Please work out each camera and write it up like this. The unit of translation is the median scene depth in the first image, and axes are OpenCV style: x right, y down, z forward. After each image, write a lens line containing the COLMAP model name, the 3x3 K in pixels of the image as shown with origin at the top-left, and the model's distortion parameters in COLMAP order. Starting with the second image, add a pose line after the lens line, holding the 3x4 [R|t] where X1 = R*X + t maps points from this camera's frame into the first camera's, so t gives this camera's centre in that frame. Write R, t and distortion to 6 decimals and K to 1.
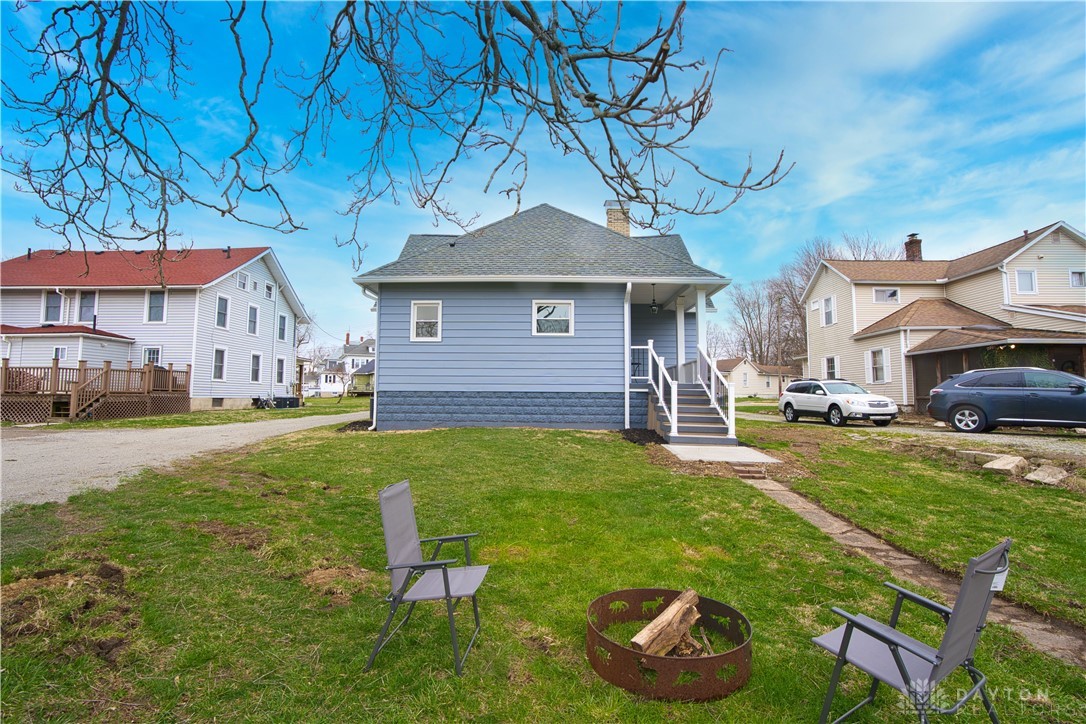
lens RADIAL K [[503.2, 0, 546.5], [0, 503.2, 358.7], [0, 0, 1]] dist [-0.035850, -0.000048]
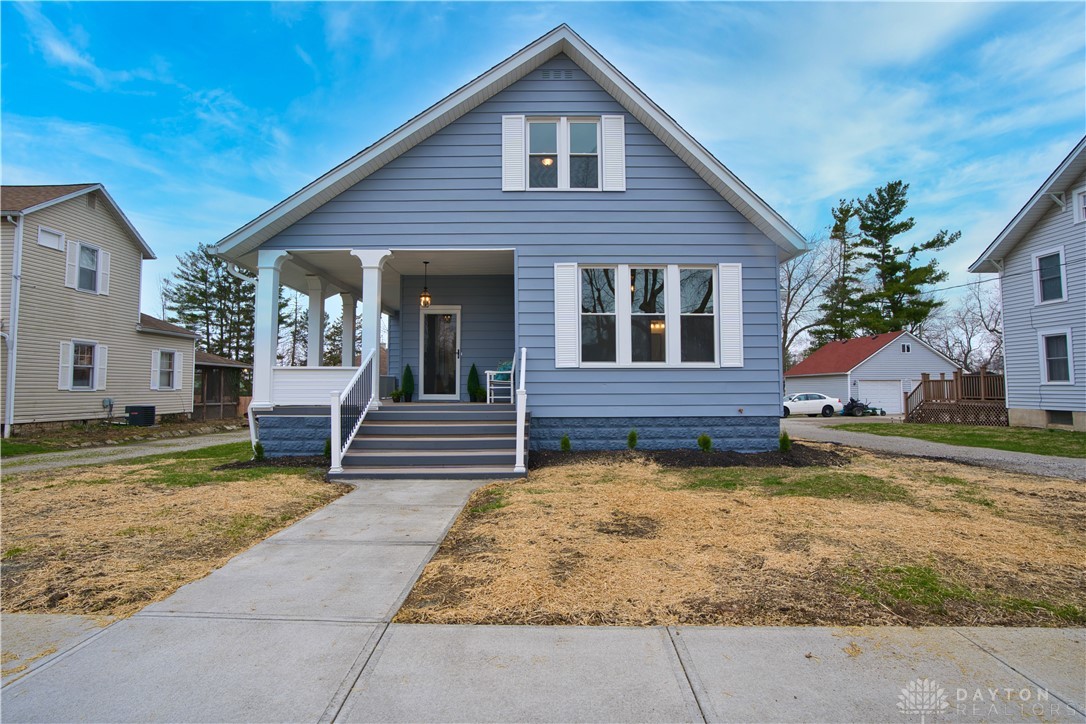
lens RADIAL K [[536.0, 0, 539.6], [0, 536.0, 361.2], [0, 0, 1]] dist [-0.021613, 0.001306]
pose [[-0.999458, -0.003333, -0.032749, 0.032966], [0.001013, 0.991279, -0.131777, 0.104103], [0.032902, -0.131739, -0.990738, 1.650483]]
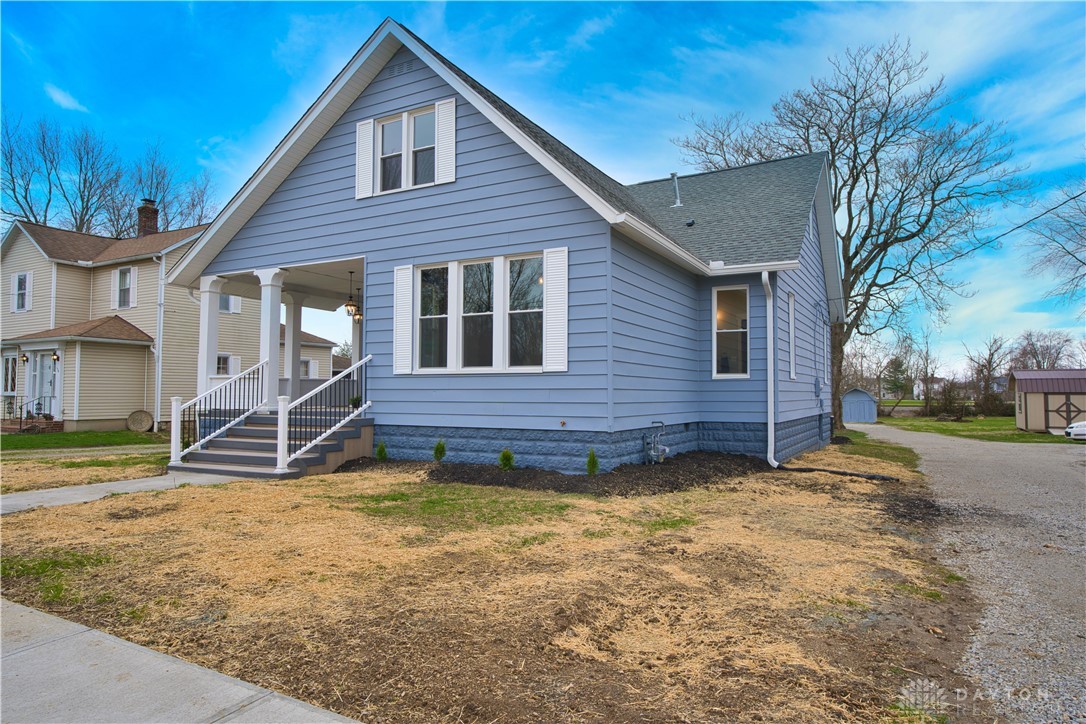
lens RADIAL K [[663.2, 0, 545.0], [0, 663.2, 361.4], [0, 0, 1]] dist [0.021734, -0.001312]
pose [[-0.888752, 0.014997, 0.458143, -0.287594], [-0.045860, 0.991541, -0.121421, 0.100904], [-0.456088, -0.128924, -0.880547, 1.632331]]
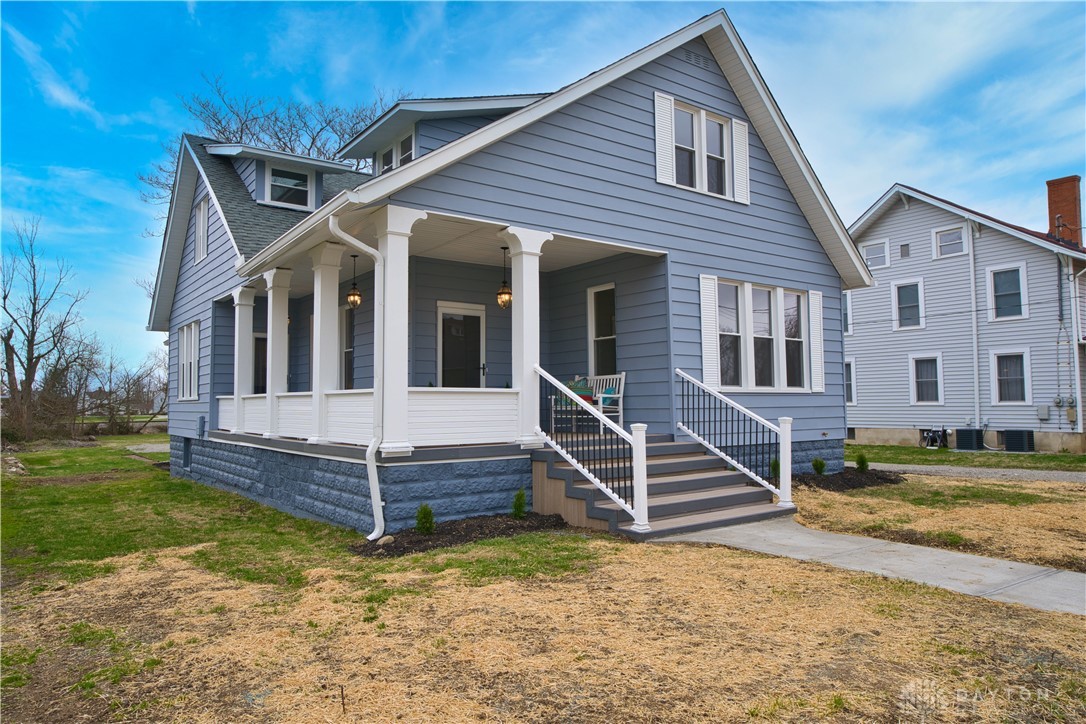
lens RADIAL K [[708.8, 0, 552.5], [0, 708.8, 364.0], [0, 0, 1]] dist [0.019966, 0.002120]
pose [[-0.783491, -0.031794, -0.620589, 0.355334], [0.058901, 0.990394, -0.125102, 0.092164], [0.618605, -0.134569, -0.774092, 1.566384]]
